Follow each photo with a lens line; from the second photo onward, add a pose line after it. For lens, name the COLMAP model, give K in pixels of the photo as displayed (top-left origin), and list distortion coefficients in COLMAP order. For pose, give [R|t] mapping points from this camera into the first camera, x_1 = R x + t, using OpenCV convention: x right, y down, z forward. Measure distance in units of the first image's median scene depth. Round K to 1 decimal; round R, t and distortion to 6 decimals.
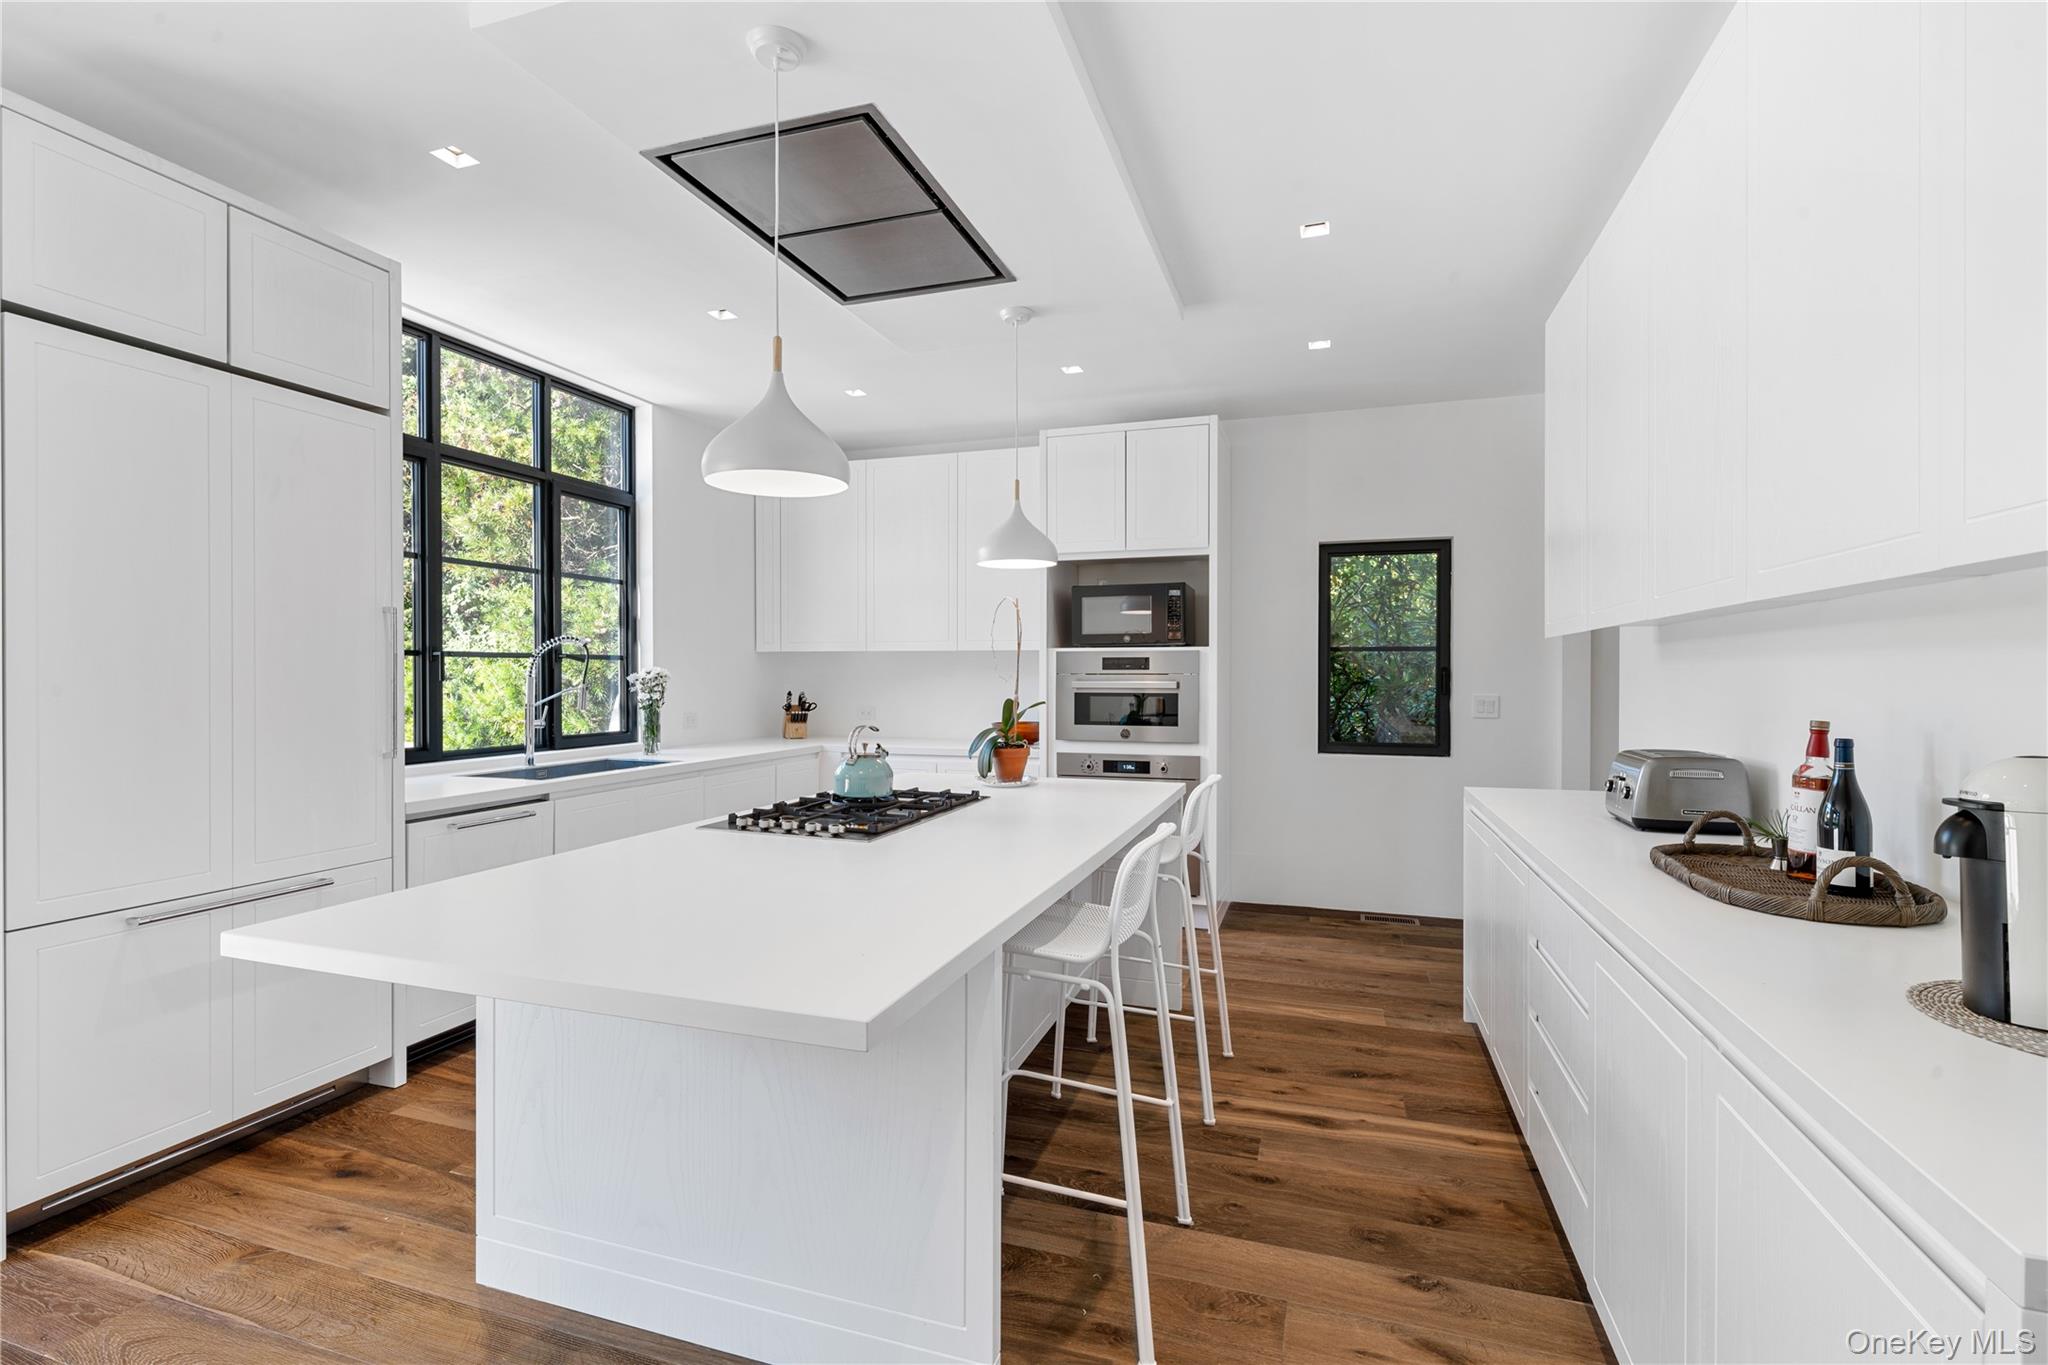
lens RADIAL K [[962.1, 0, 1024.0], [0, 962.1, 682.5], [0, 0, 1]] dist [0.001718, -0.000059]
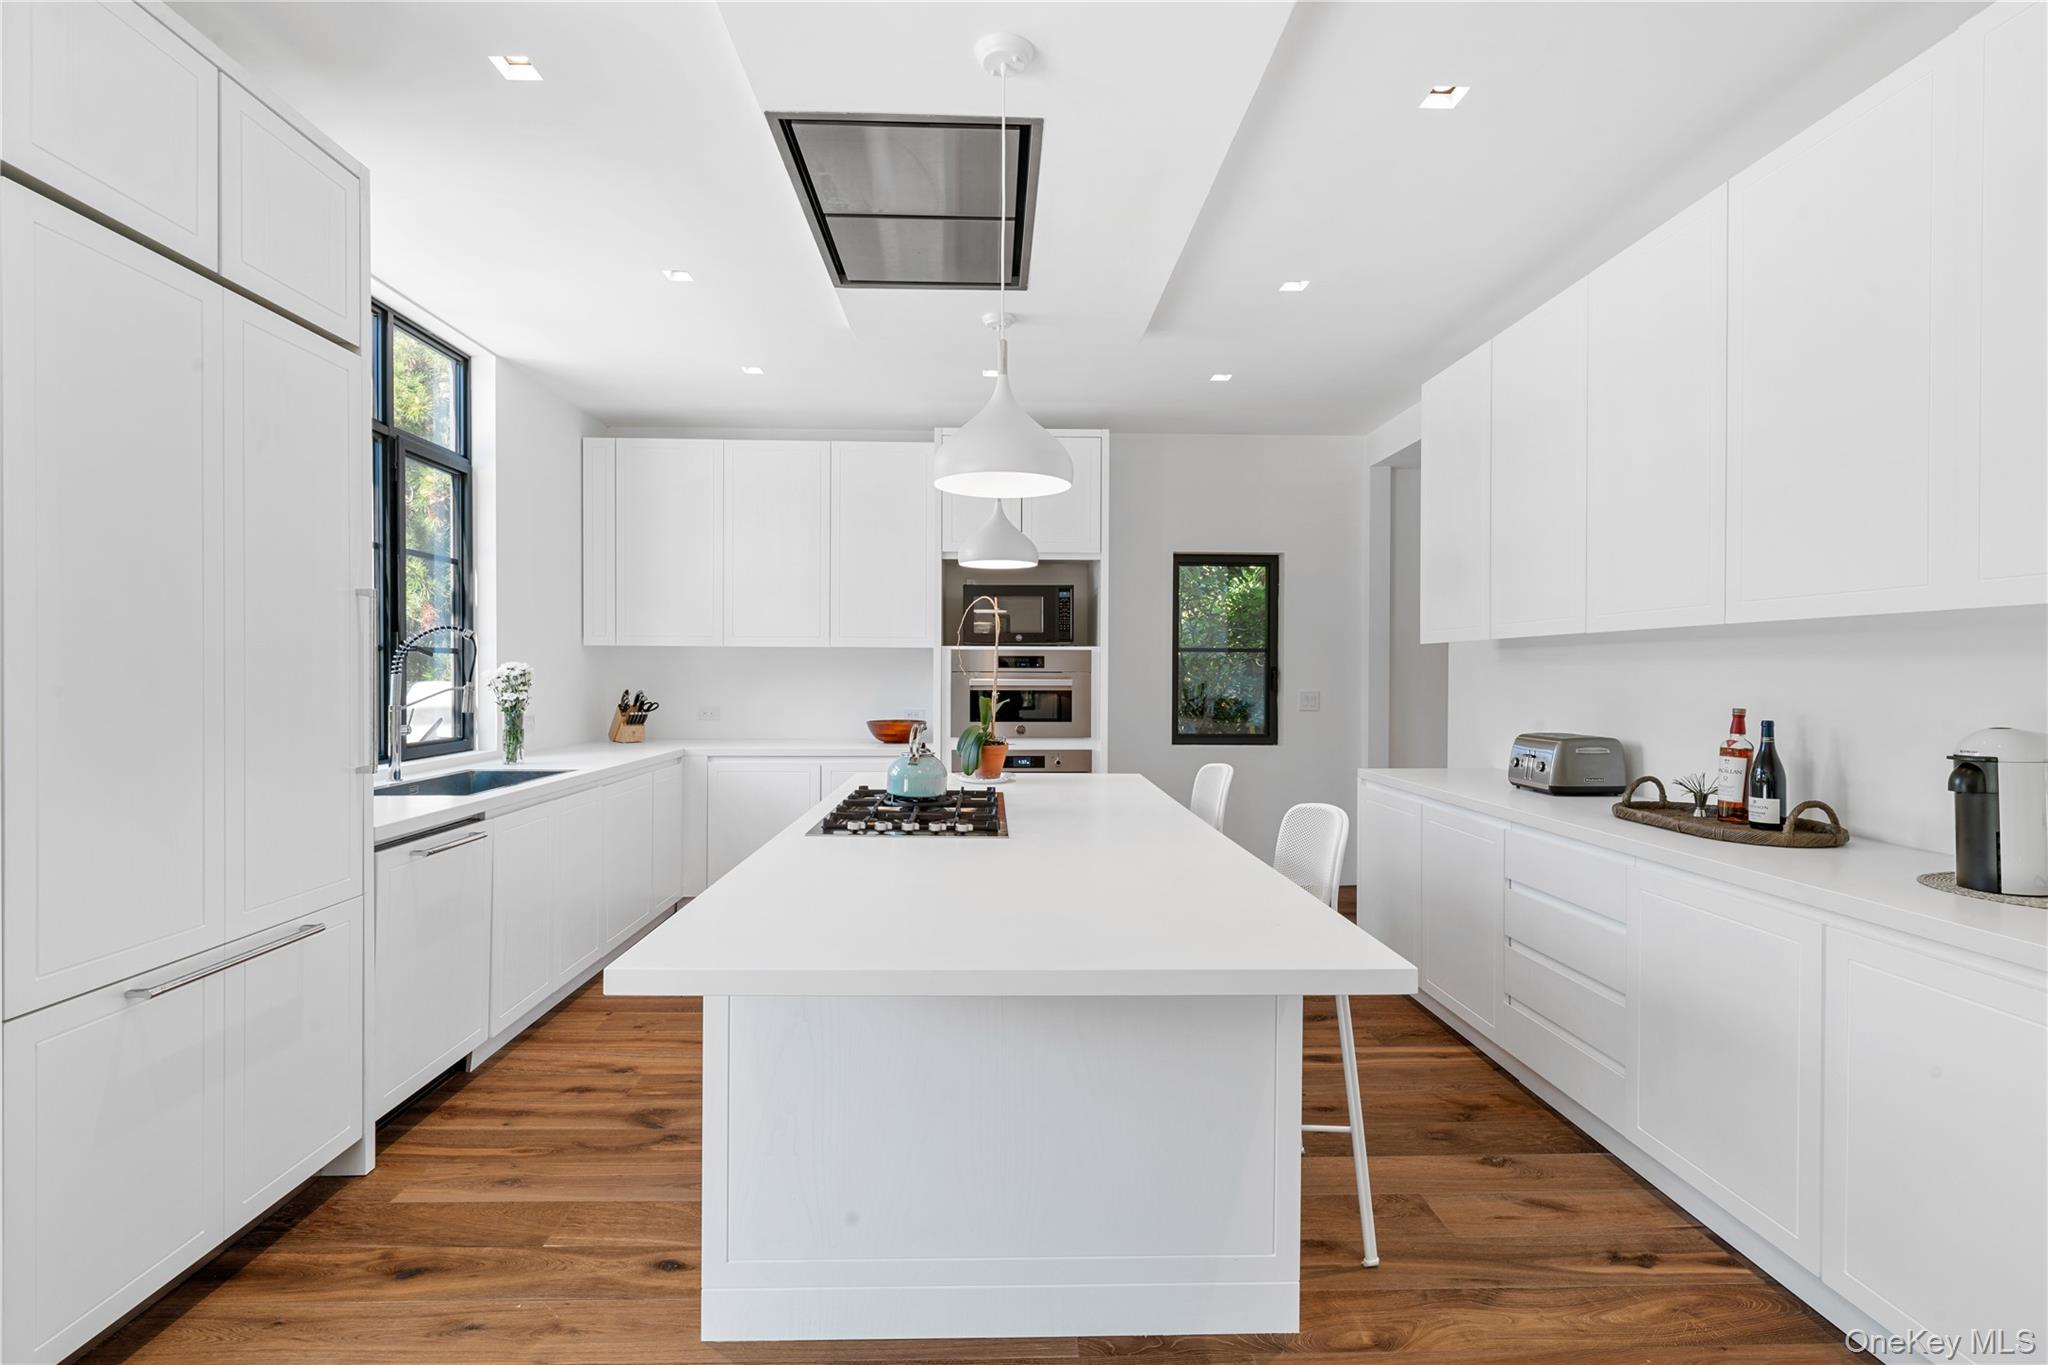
lens RADIAL K [[988.2, 0, 1024.0], [0, 988.2, 682.5], [0, 0, 1]] dist [0.000037, 0.000605]
pose [[0.934621, -0.001067, 0.355644, -0.425577], [-0.000201, 0.999994, 0.003529, -0.001910], [-0.355646, -0.003370, 0.934615, 0.014218]]
